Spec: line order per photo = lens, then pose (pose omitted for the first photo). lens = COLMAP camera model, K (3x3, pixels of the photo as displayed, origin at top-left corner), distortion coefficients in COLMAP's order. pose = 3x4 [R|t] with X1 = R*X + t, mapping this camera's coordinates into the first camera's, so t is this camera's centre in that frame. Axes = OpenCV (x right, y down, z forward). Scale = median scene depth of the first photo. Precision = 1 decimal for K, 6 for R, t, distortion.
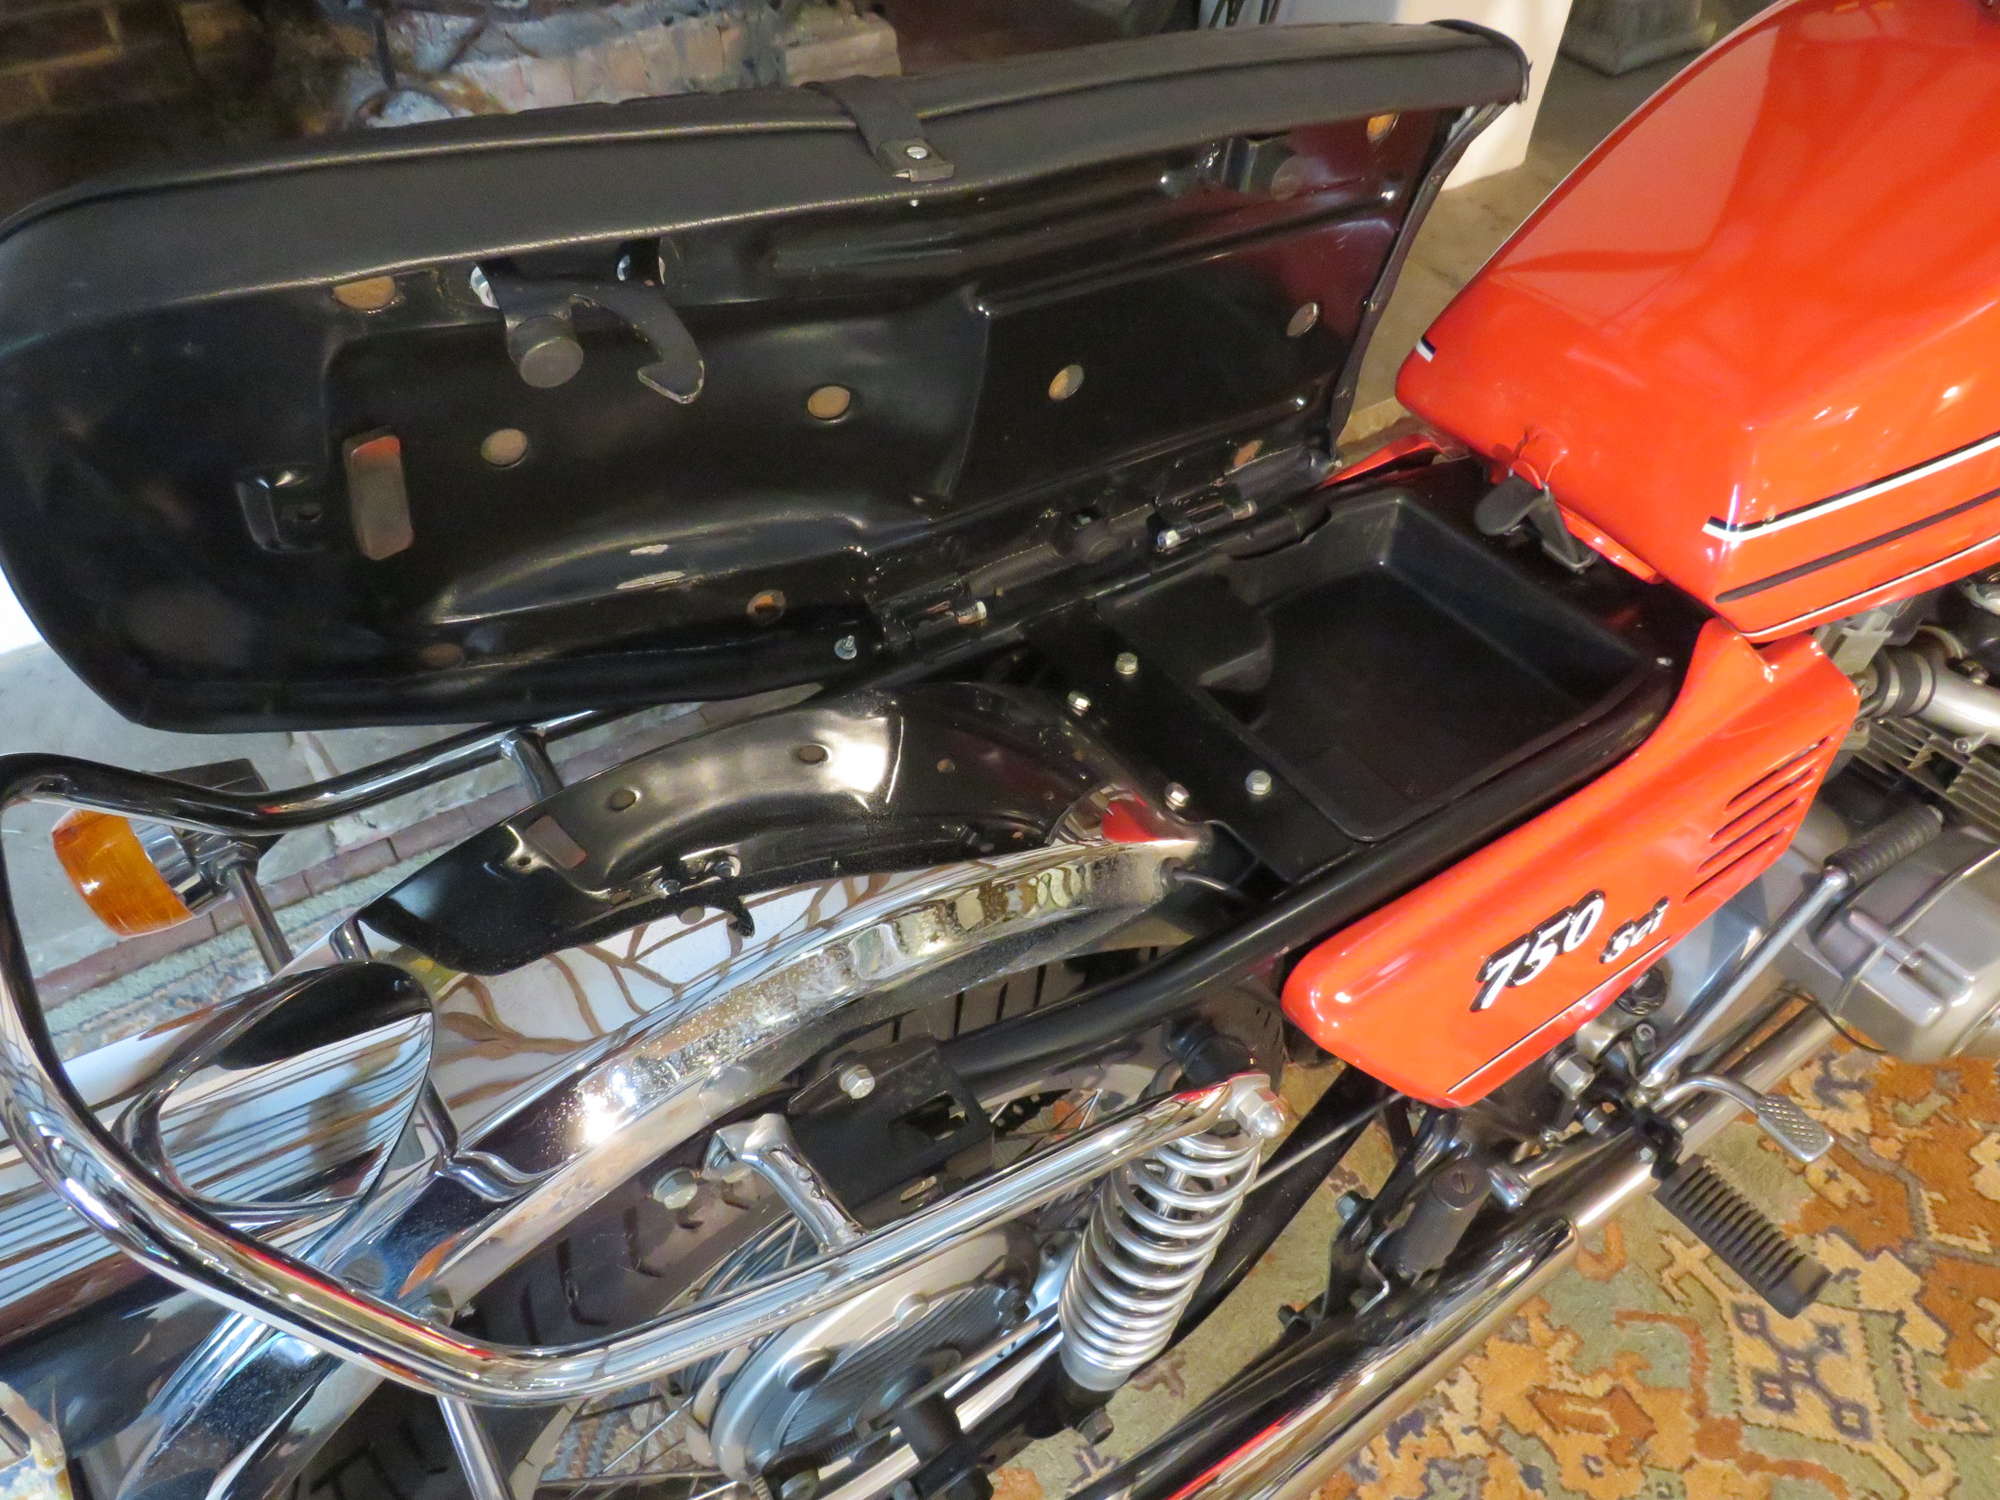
lens RADIAL K [[1376.0, 0, 995.9], [0, 1376.0, 742.4], [0, 0, 1]] dist [-0.007667, -0.001718]
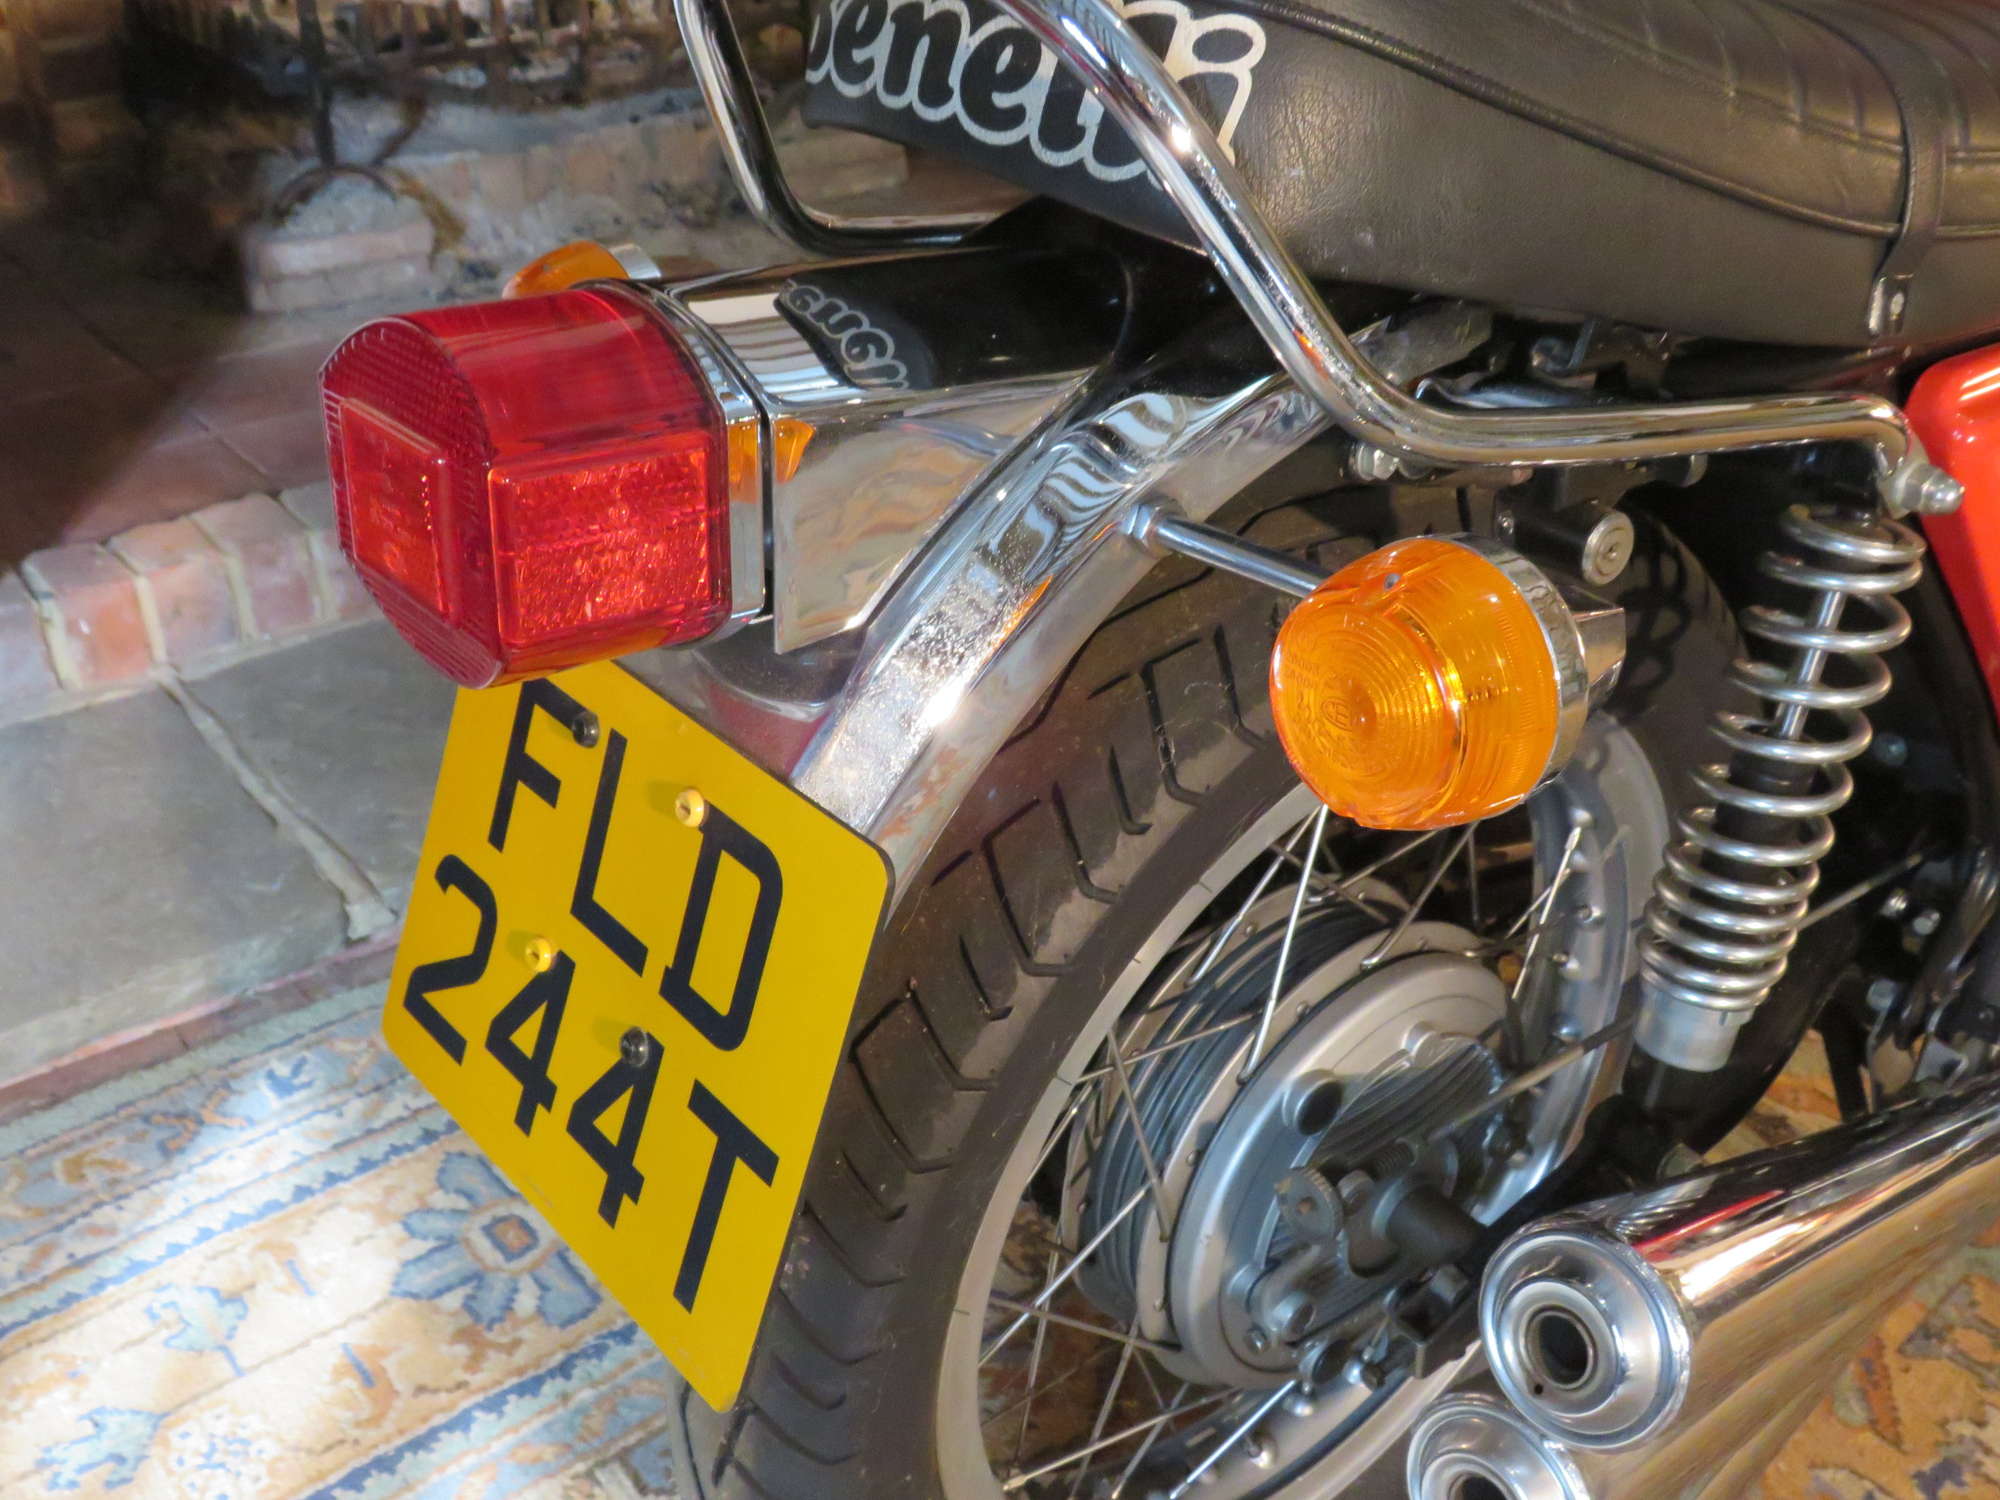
lens RADIAL K [[1927.7, 0, 1002.4], [0, 1927.7, 740.8], [0, 0, 1]] dist [-0.025885, 0.000000]
pose [[0.996021, -0.051823, 0.072504, -0.214436], [0.069793, 0.959487, -0.272972, 0.306630], [-0.055421, 0.276946, 0.959286, -0.051982]]
